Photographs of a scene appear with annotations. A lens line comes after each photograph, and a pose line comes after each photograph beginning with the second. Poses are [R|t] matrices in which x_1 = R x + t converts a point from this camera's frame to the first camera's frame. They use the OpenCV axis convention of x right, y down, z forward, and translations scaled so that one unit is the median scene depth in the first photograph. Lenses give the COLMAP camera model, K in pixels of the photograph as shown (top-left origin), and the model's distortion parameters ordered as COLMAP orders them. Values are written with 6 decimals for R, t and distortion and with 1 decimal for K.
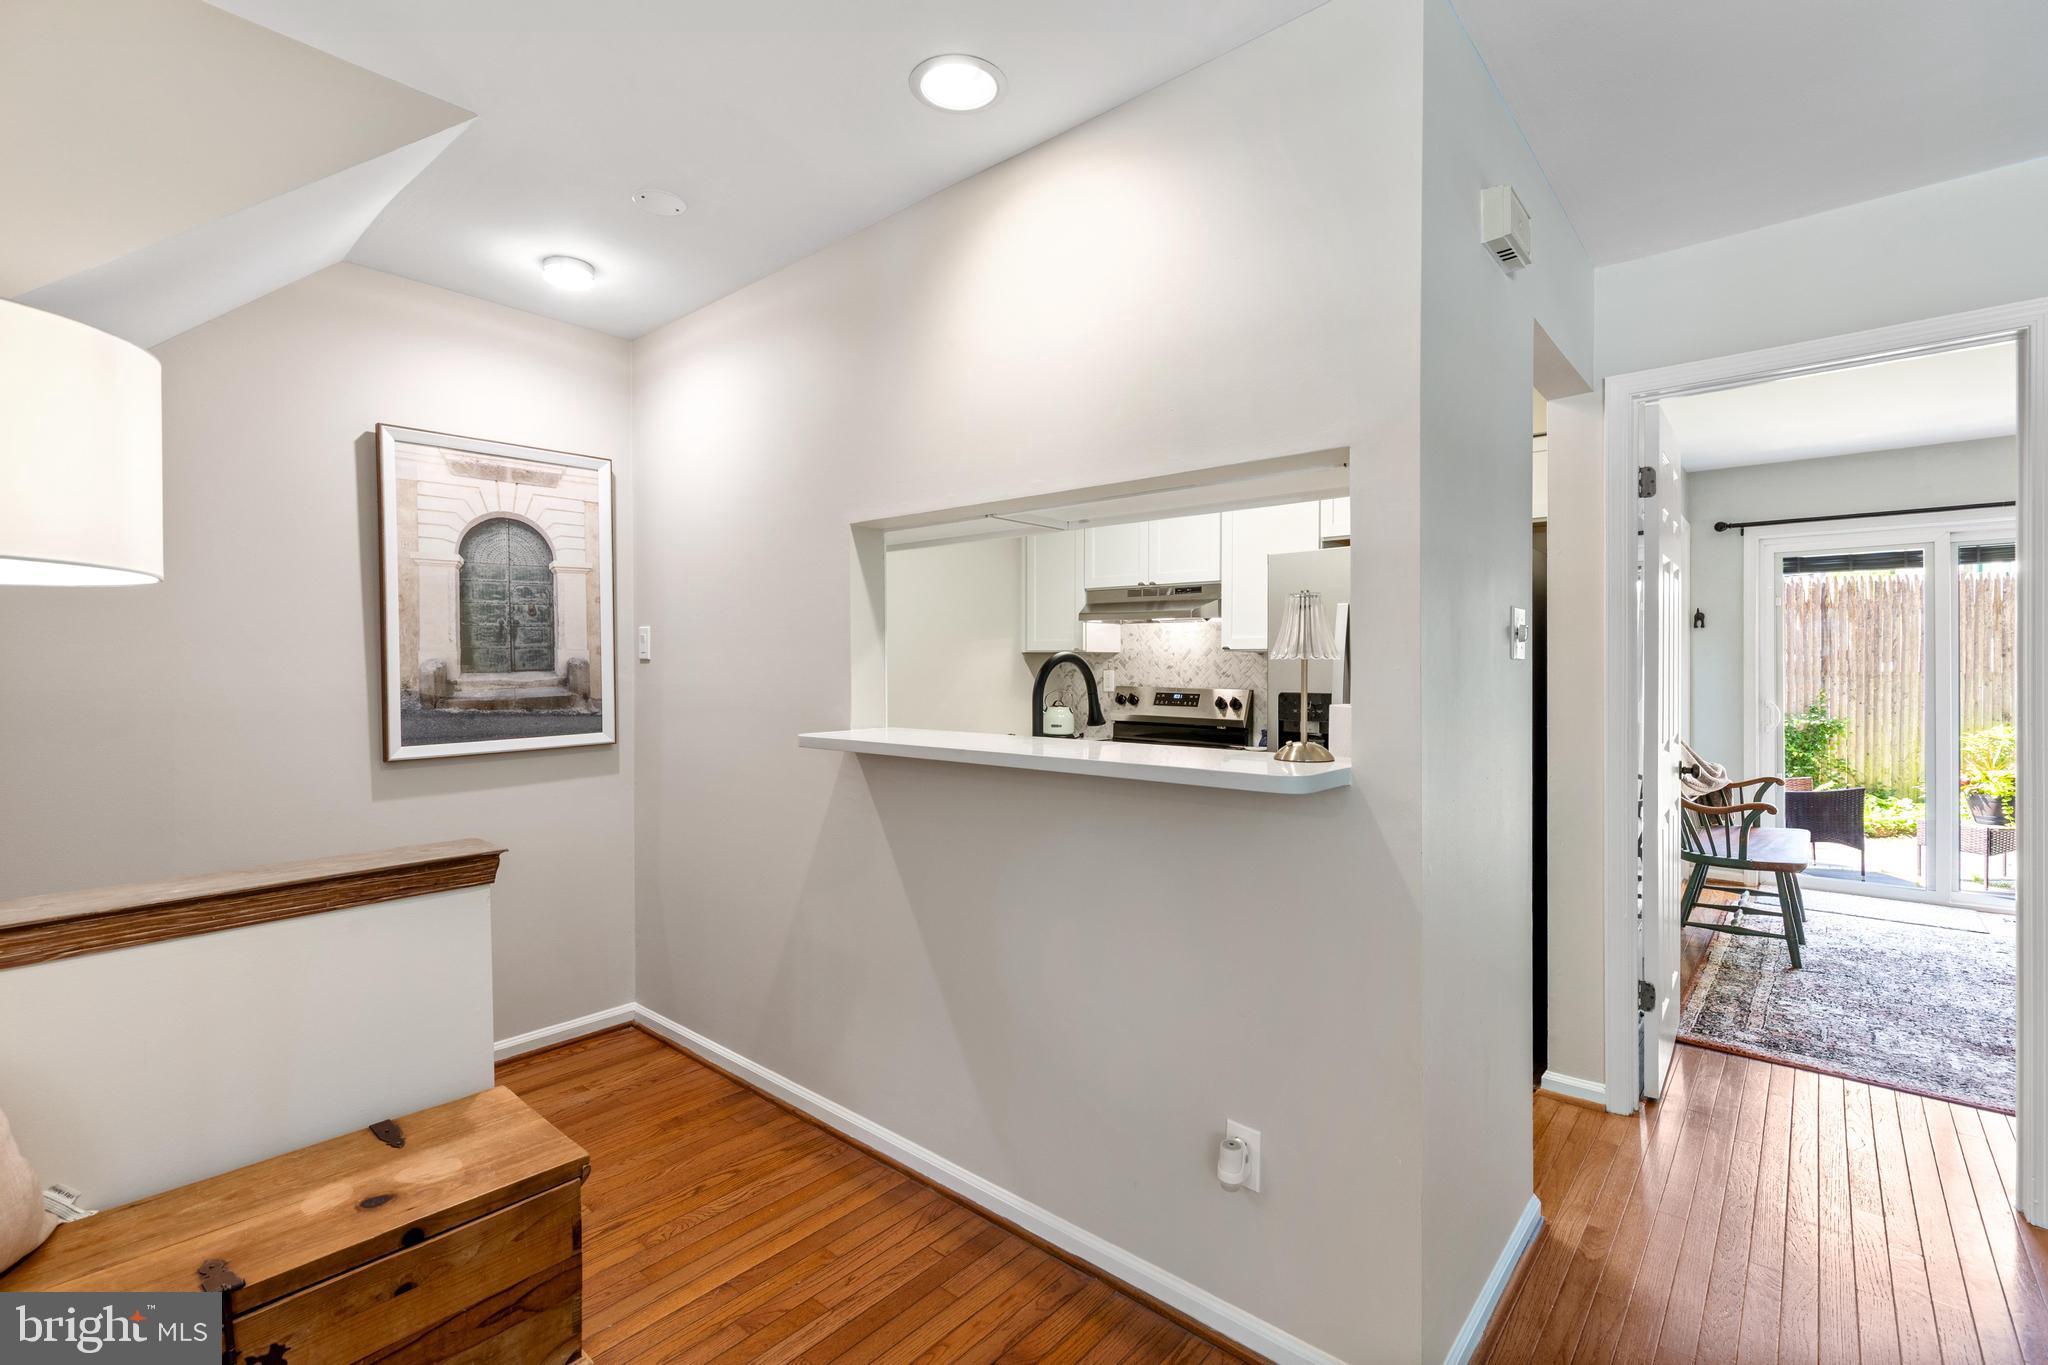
lens RADIAL K [[924.4, 0, 1023.9], [0, 924.4, 669.9], [0, 0, 1]] dist [0.005819, -0.000809]
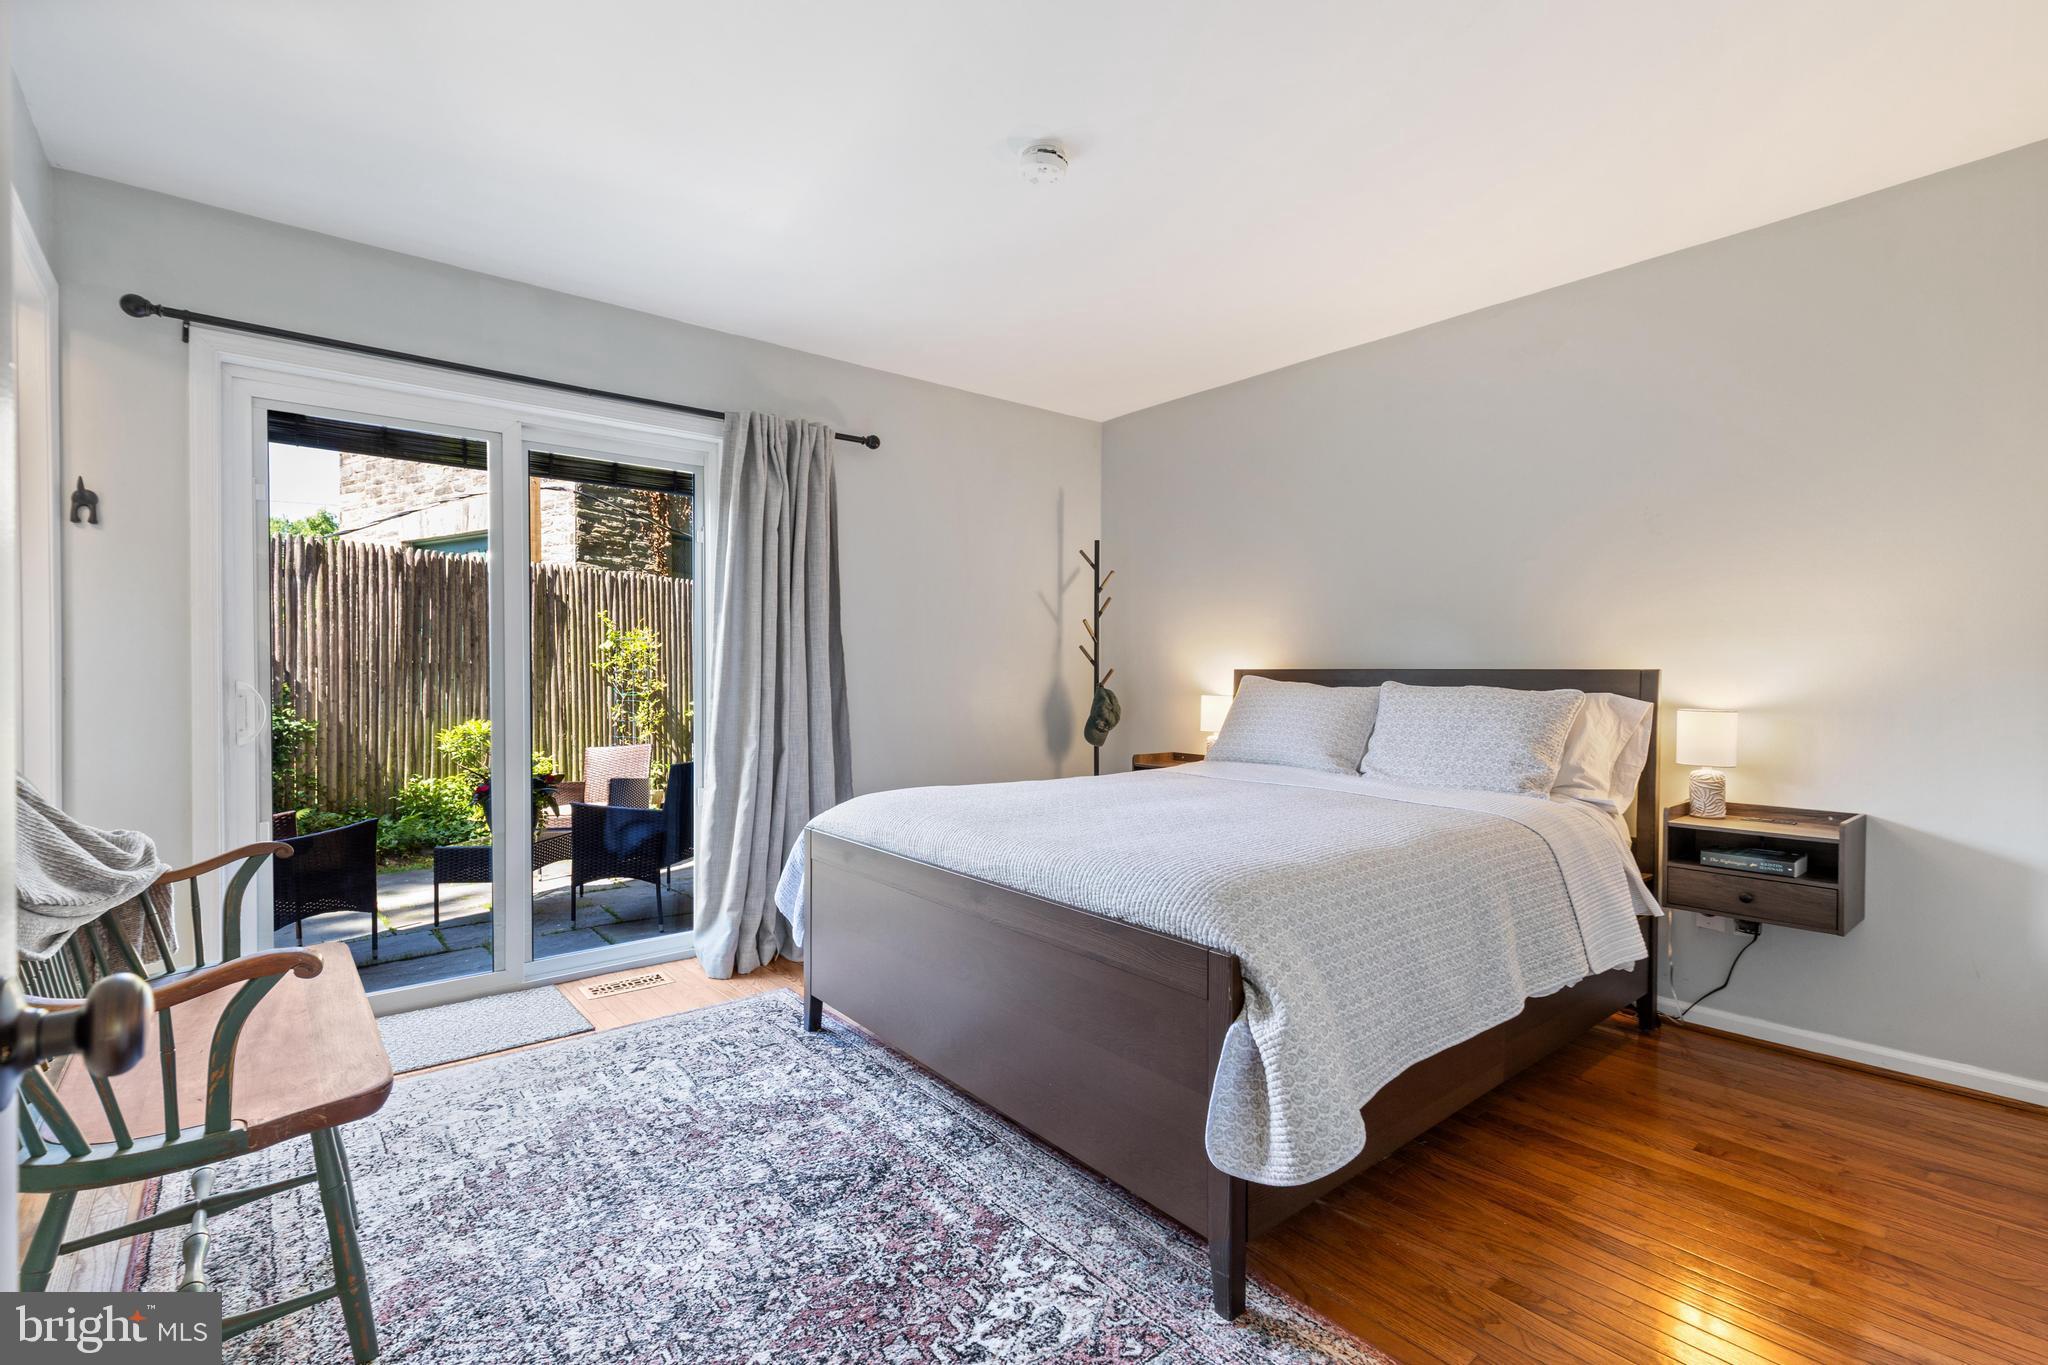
lens RADIAL K [[924.4, 0, 1020.3], [0, 924.4, 679.4], [0, 0, 1]] dist [0.005819, -0.000809]
pose [[0.163049, -0.001737, 0.986616, 0.268566], [0.004032, 0.999991, 0.001094, 0.023540], [-0.986610, 0.003800, 0.163054, 0.359822]]
